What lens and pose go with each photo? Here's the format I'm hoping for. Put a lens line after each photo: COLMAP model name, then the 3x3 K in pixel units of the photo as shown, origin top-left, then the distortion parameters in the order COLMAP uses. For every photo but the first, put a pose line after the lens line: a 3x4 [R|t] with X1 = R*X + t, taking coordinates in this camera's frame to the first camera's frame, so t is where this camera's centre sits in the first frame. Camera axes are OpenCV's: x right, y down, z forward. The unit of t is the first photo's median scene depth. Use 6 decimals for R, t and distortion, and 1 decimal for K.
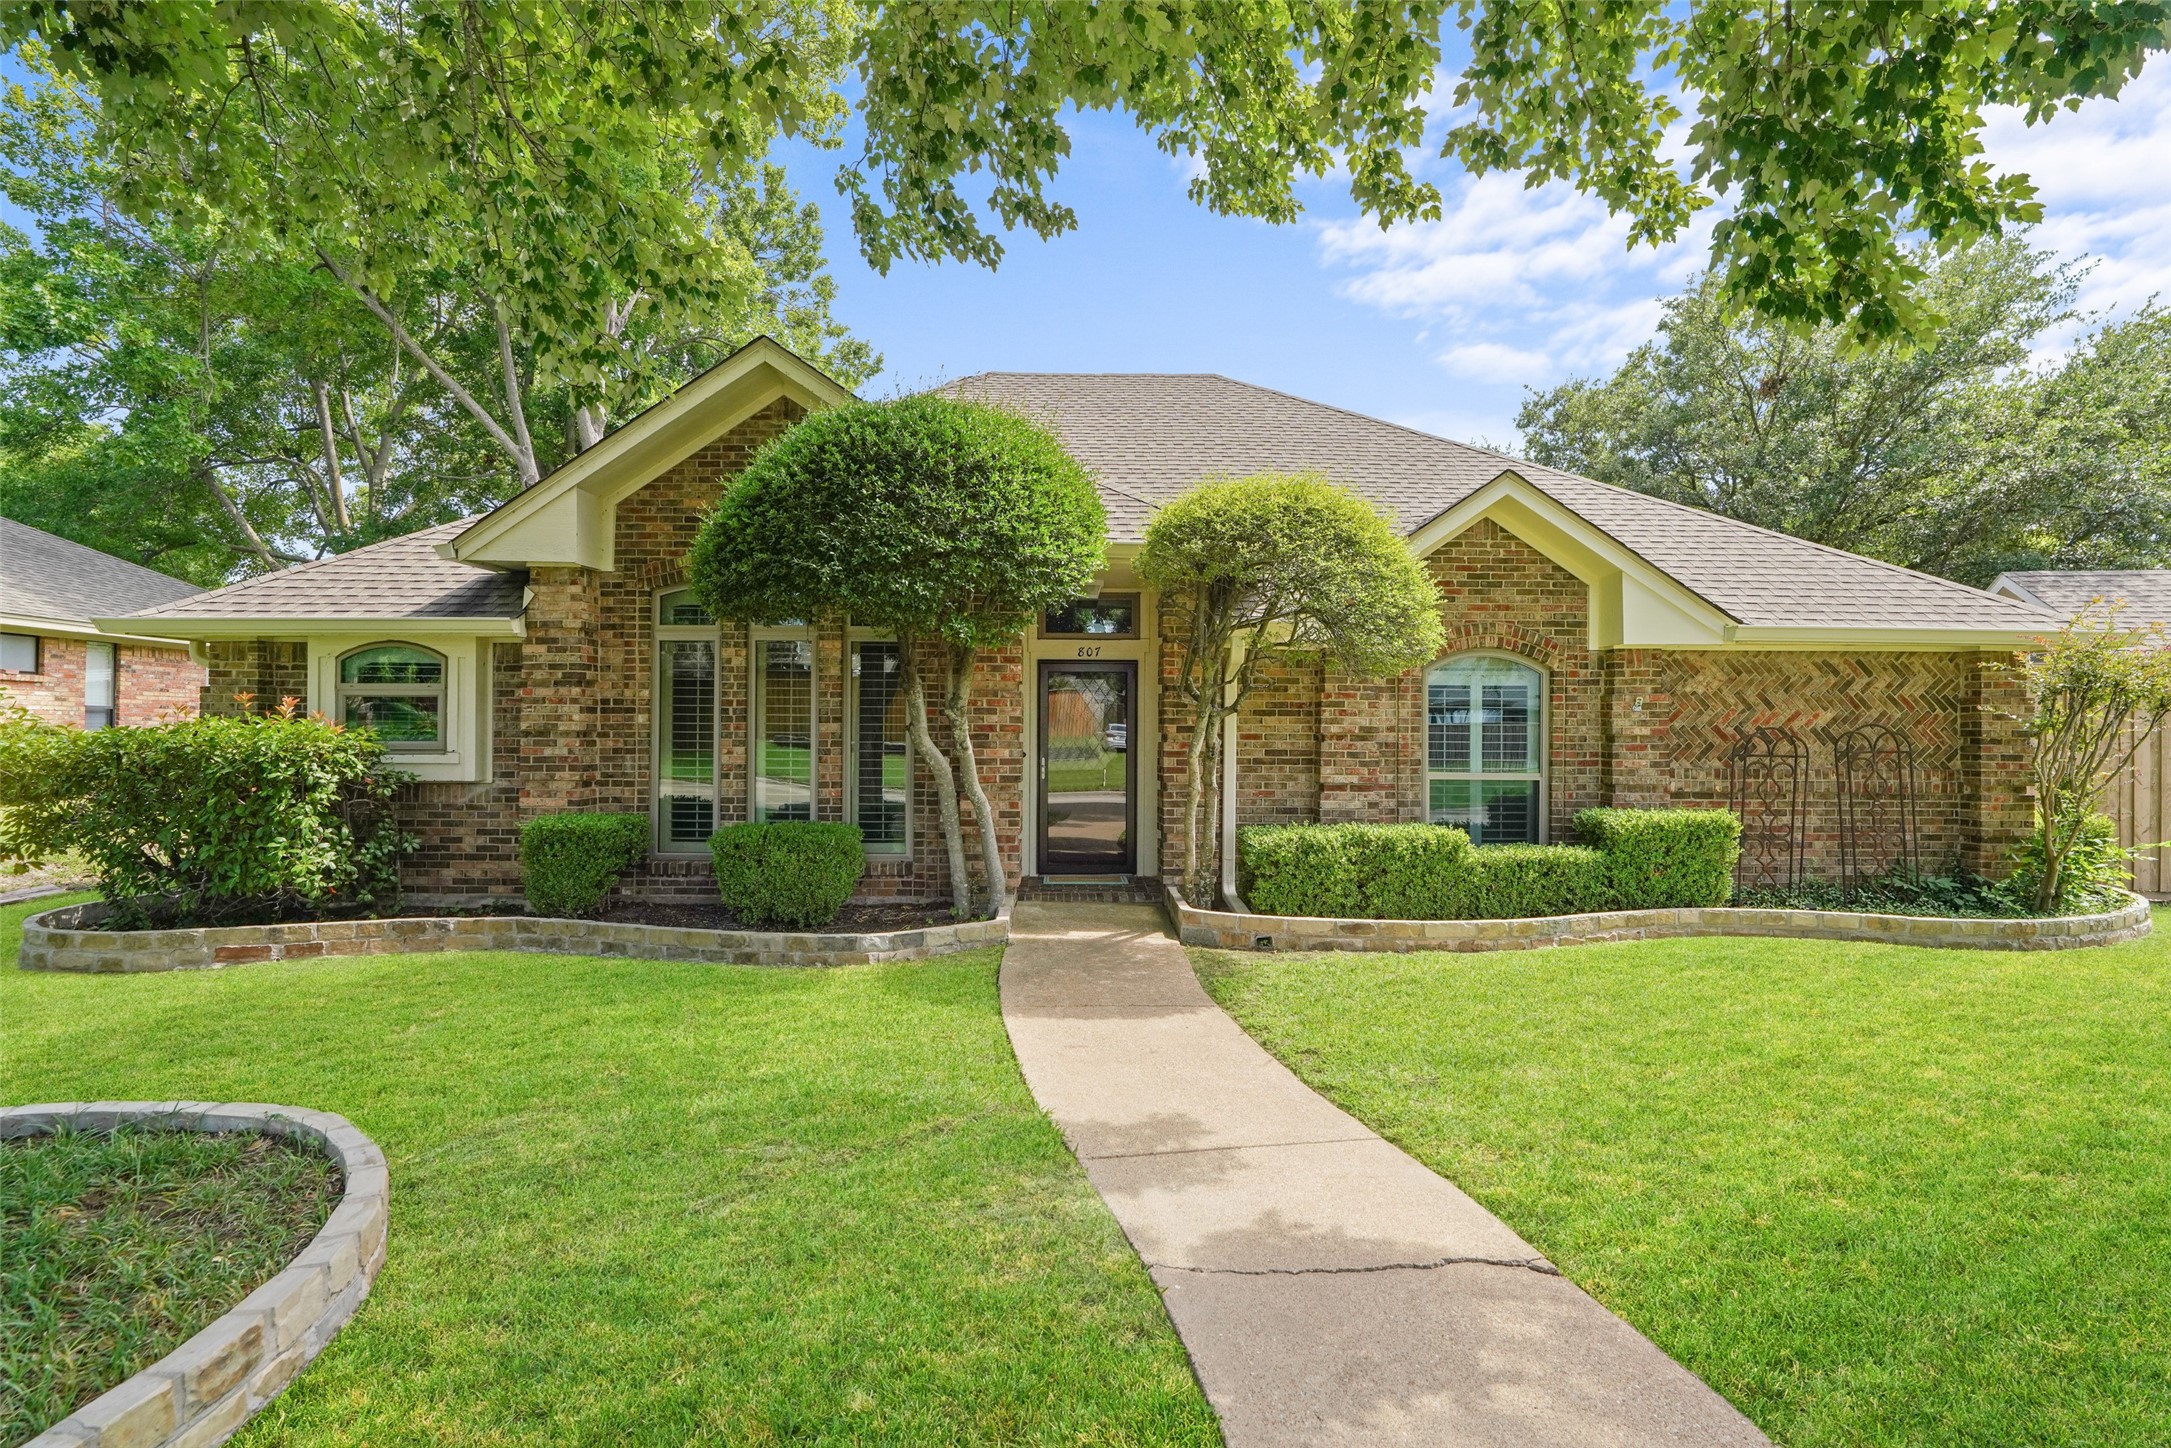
lens RADIAL K [[990.7, 0, 1085.5], [0, 990.7, 724.0], [0, 0, 1]] dist [-0.014914, 0.000407]
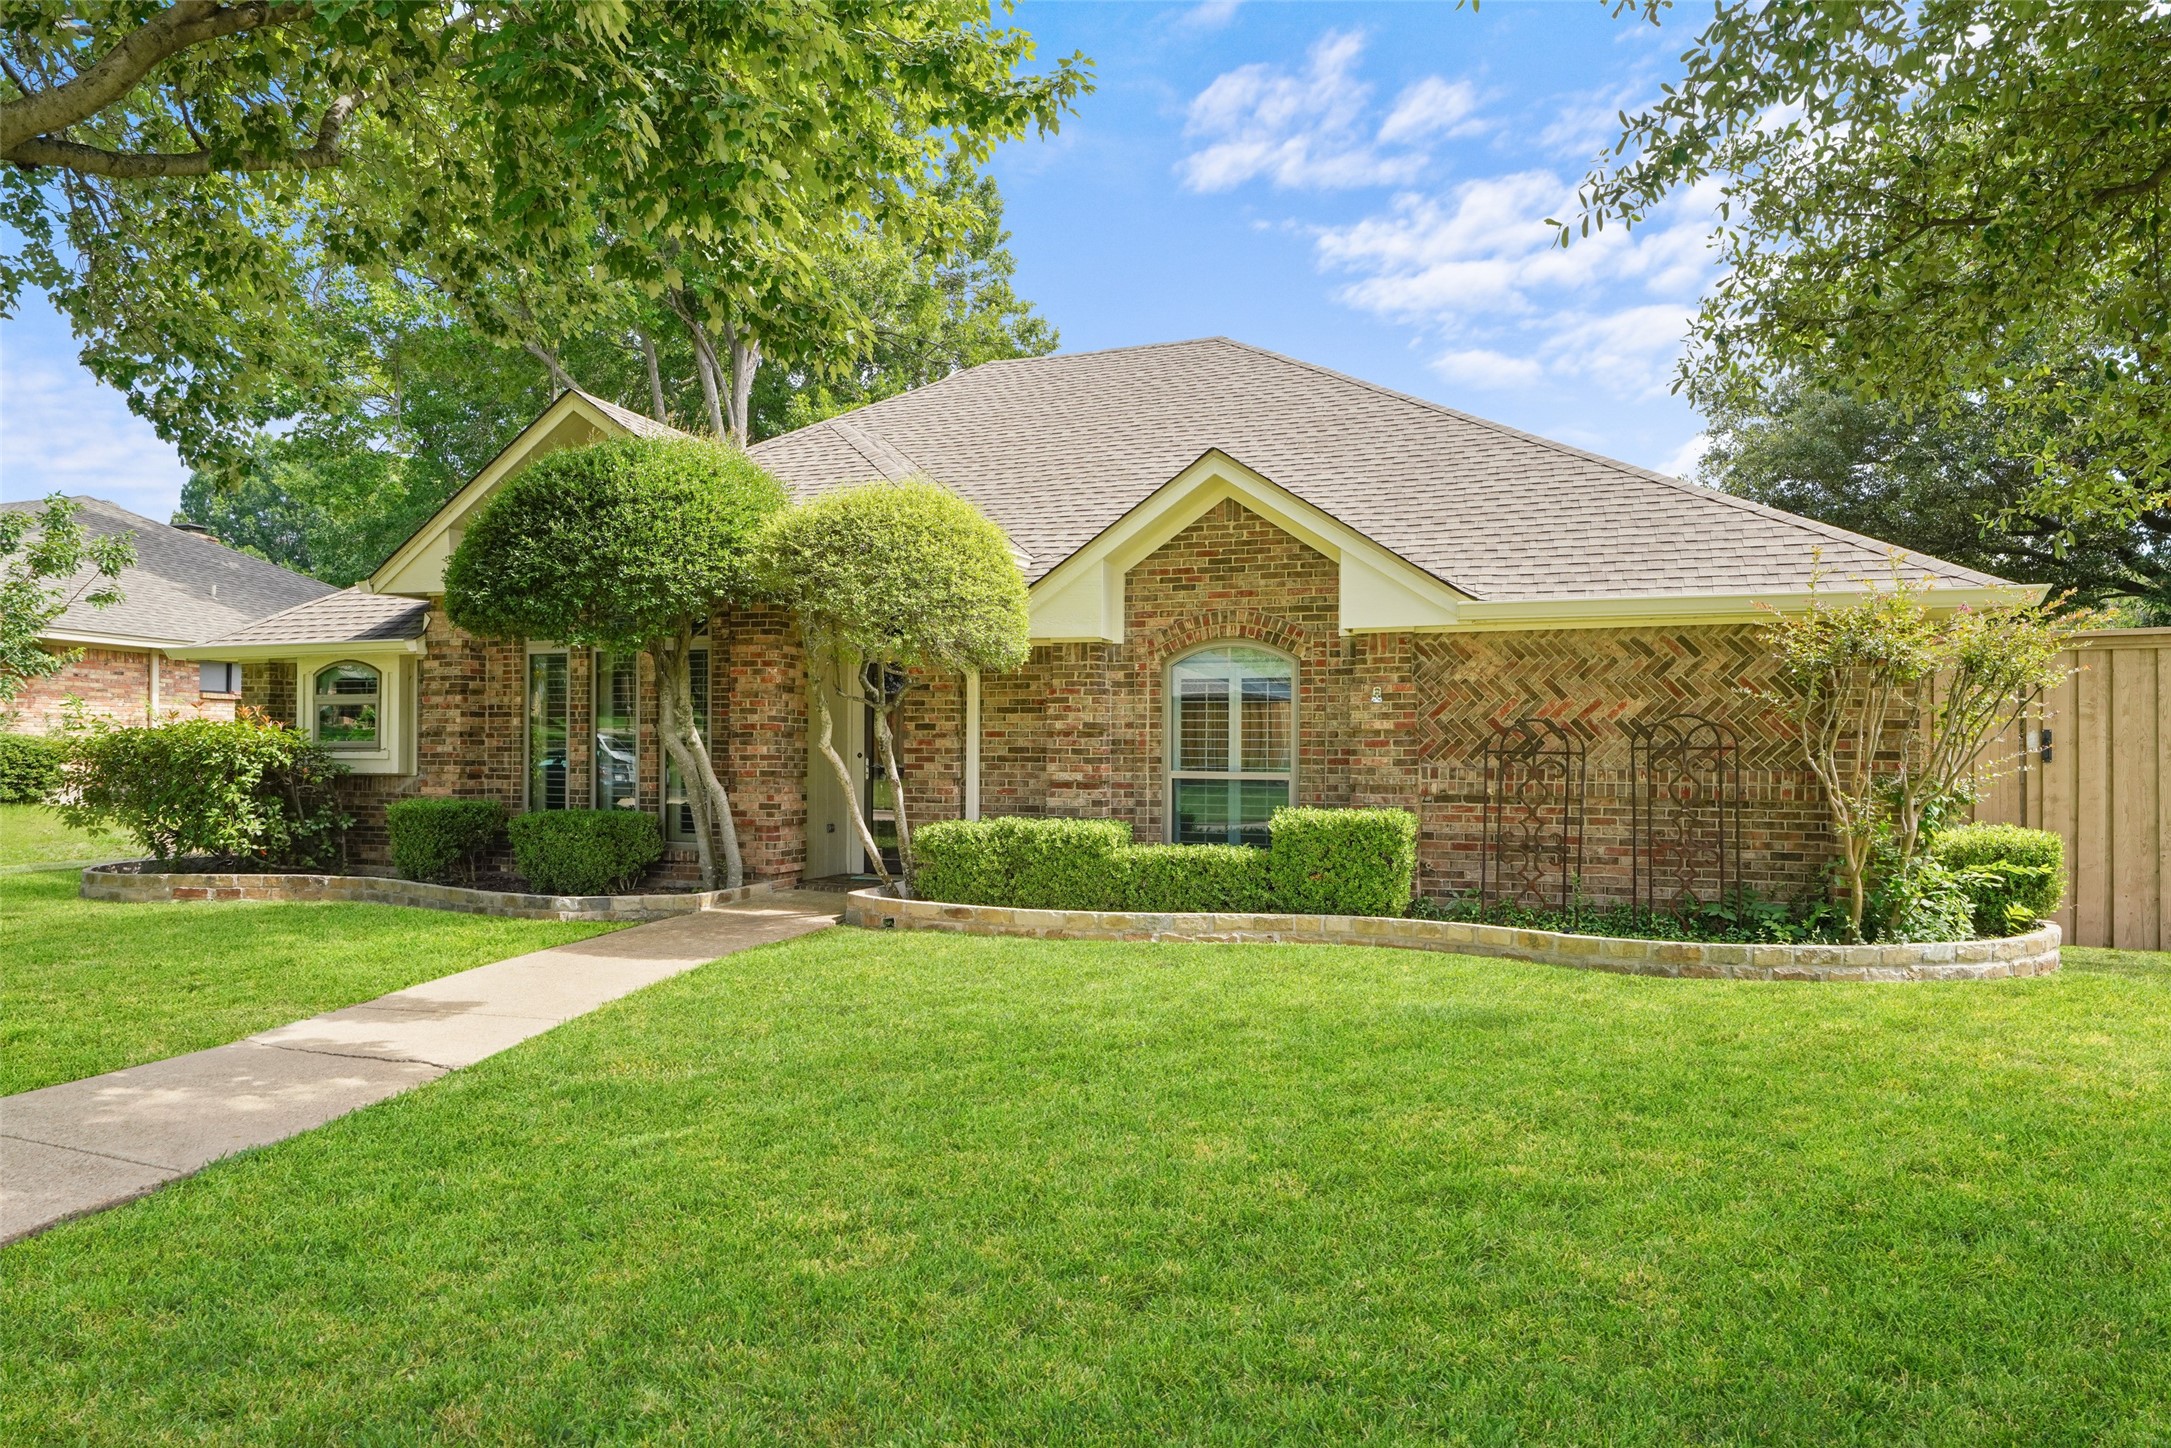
lens RADIAL K [[1237.7, 0, 1085.5], [0, 1237.7, 724.0], [0, 0, 1]] dist [0.003843, 0.000011]
pose [[0.938199, -0.008509, -0.345992, 0.699982], [0.001805, 0.999804, -0.019692, 0.028041], [0.346092, 0.017851, 0.938031, -0.144075]]
